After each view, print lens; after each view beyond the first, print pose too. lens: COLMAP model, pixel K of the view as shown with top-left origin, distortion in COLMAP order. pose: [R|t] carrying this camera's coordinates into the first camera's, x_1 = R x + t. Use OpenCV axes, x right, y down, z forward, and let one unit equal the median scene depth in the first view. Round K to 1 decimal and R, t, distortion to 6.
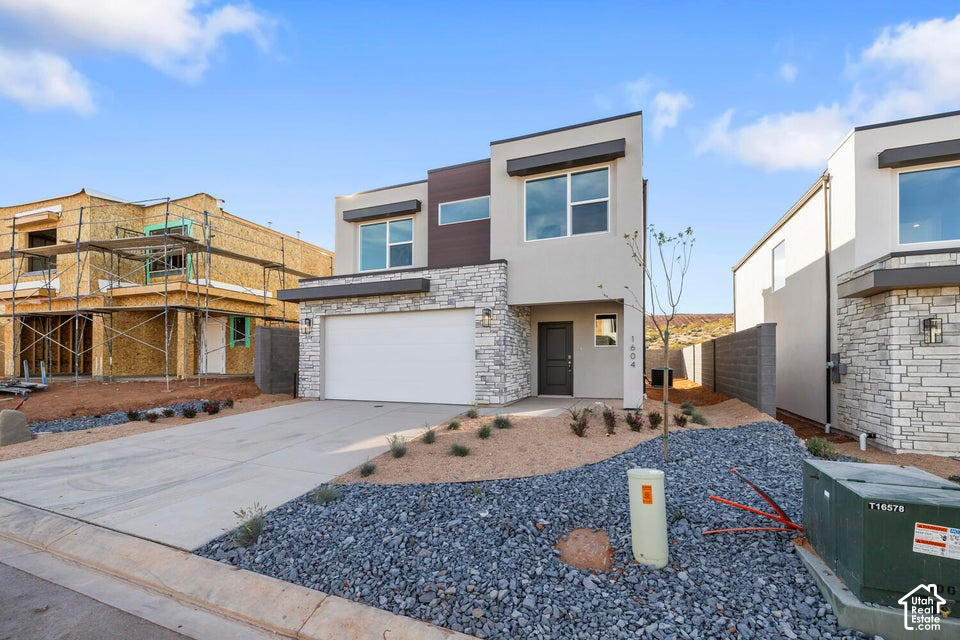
lens RADIAL K [[411.0, 0, 481.2], [0, 411.0, 360.3], [0, 0, 1]] dist [0.001102, 0.000199]
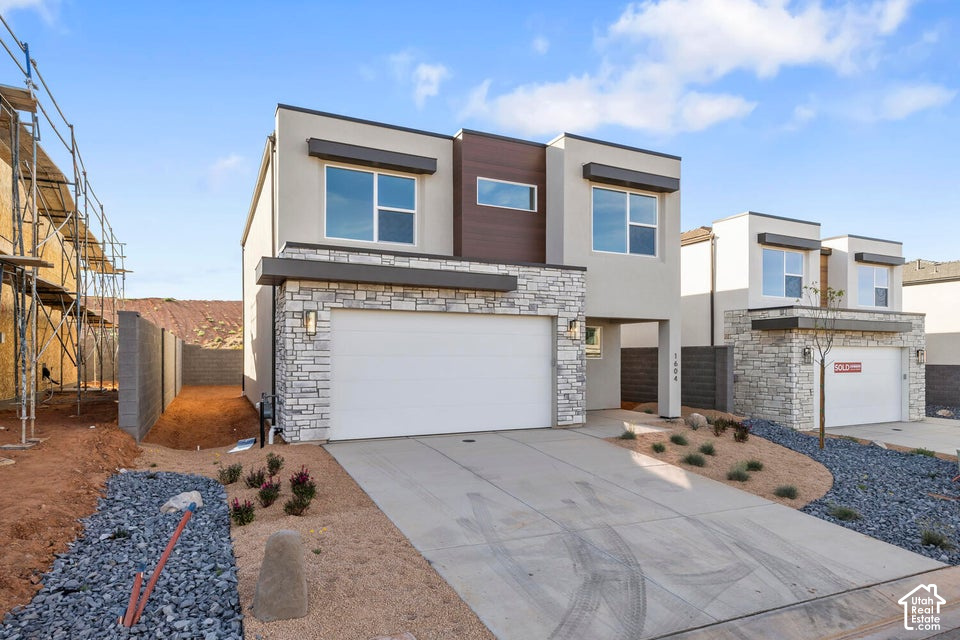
lens RADIAL K [[544.1, 0, 461.2], [0, 544.1, 361.3], [0, 0, 1]] dist [-0.001098, -0.000183]
pose [[0.693266, -0.002287, 0.720678, -0.993299], [-0.005726, 0.999946, 0.008681, -0.041378], [-0.720659, -0.010145, 0.693216, 0.337252]]
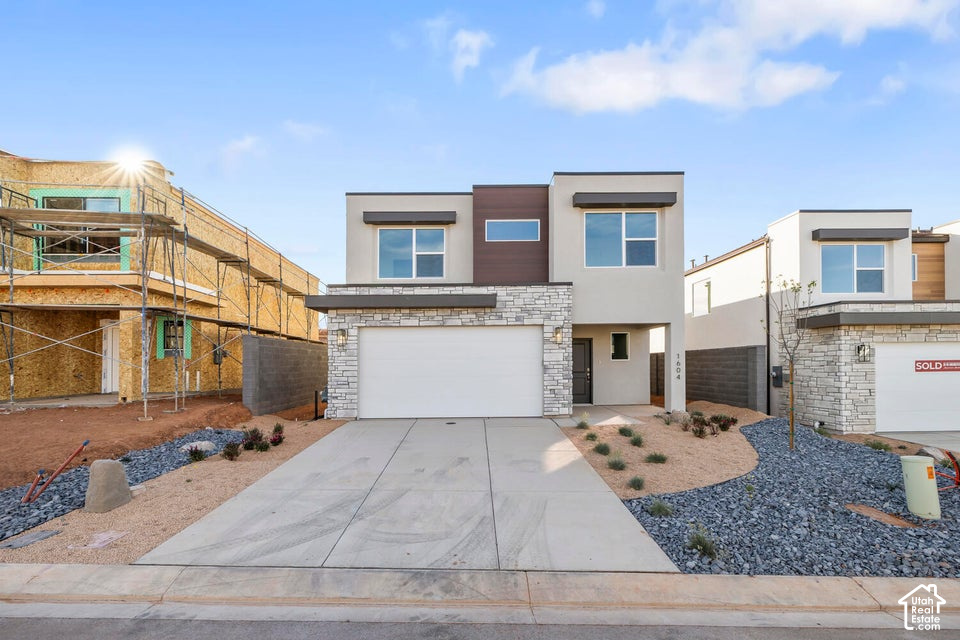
lens RADIAL K [[409.6, 0, 477.7], [0, 409.6, 367.6], [0, 0, 1]] dist [0.000854, 0.000315]
pose [[0.926648, -0.008482, 0.375835, -0.569893], [0.006632, 0.999959, 0.006215, -0.026050], [-0.375872, -0.003266, 0.926666, 0.079653]]
